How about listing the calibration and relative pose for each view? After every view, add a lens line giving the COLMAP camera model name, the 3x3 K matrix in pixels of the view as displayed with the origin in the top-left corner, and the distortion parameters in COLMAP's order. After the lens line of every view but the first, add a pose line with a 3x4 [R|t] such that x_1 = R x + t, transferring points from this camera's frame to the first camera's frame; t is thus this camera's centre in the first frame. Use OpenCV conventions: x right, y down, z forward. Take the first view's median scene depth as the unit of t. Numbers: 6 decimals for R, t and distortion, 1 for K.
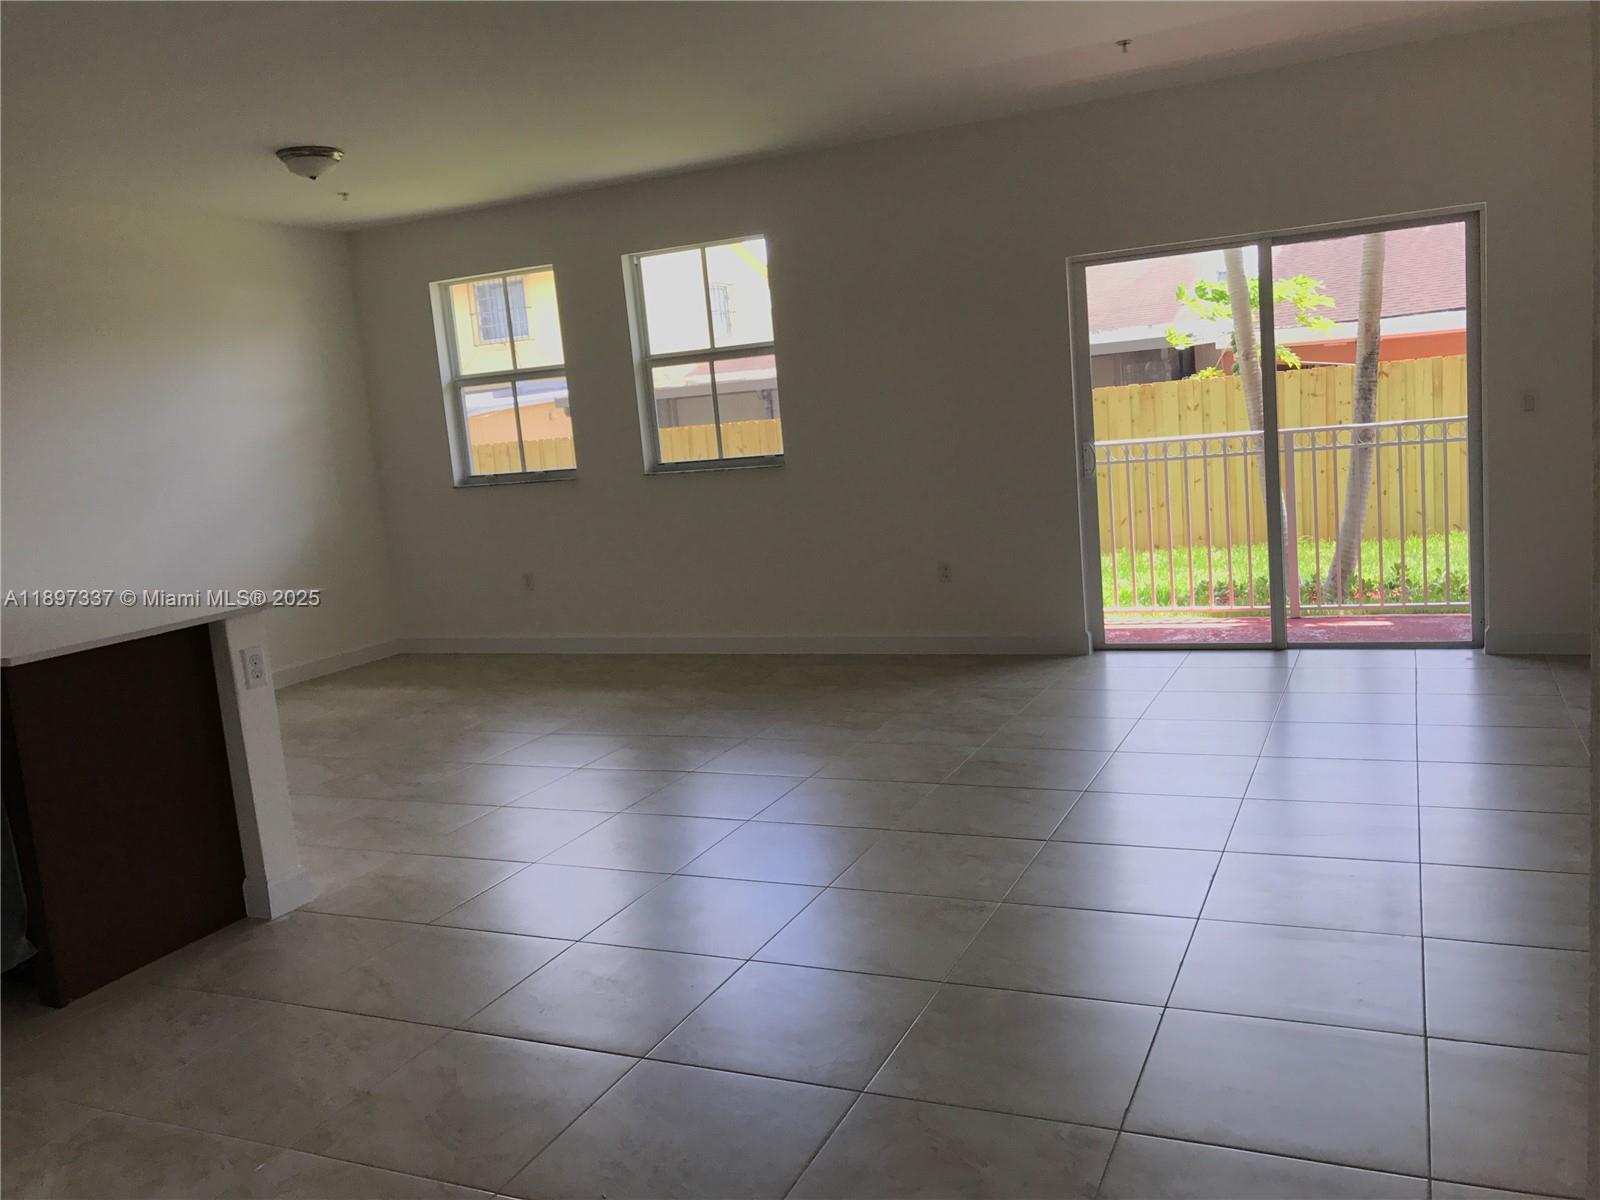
lens RADIAL K [[1322.0, 0, 800.0], [0, 1322.0, 600.0], [0, 0, 1]] dist [-0.042308, -0.002603]
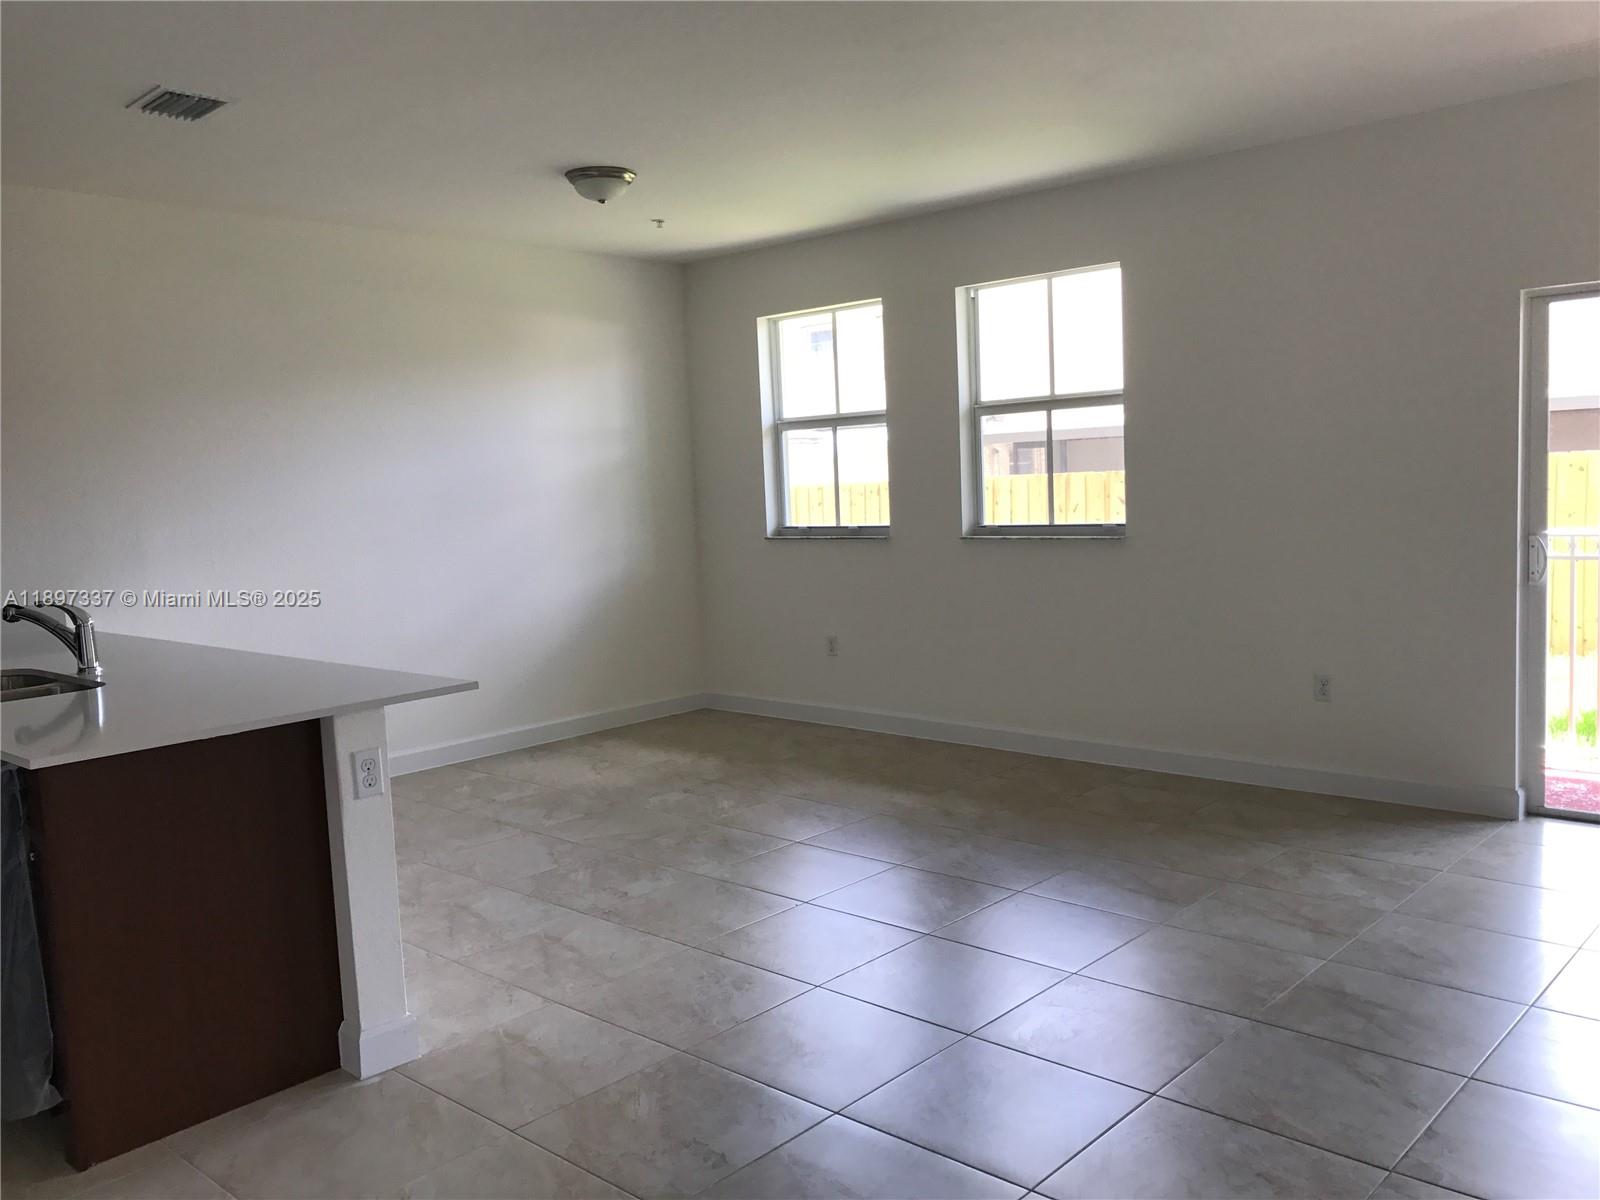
lens RADIAL K [[1267.3, 0, 800.0], [0, 1267.3, 600.0], [0, 0, 1]] dist [0.047035, -0.081990]
pose [[0.944687, 0.071746, -0.320031, 0.052658], [-0.077441, 0.996984, -0.005087, -0.041765], [0.318701, 0.029589, 0.947393, 0.171237]]
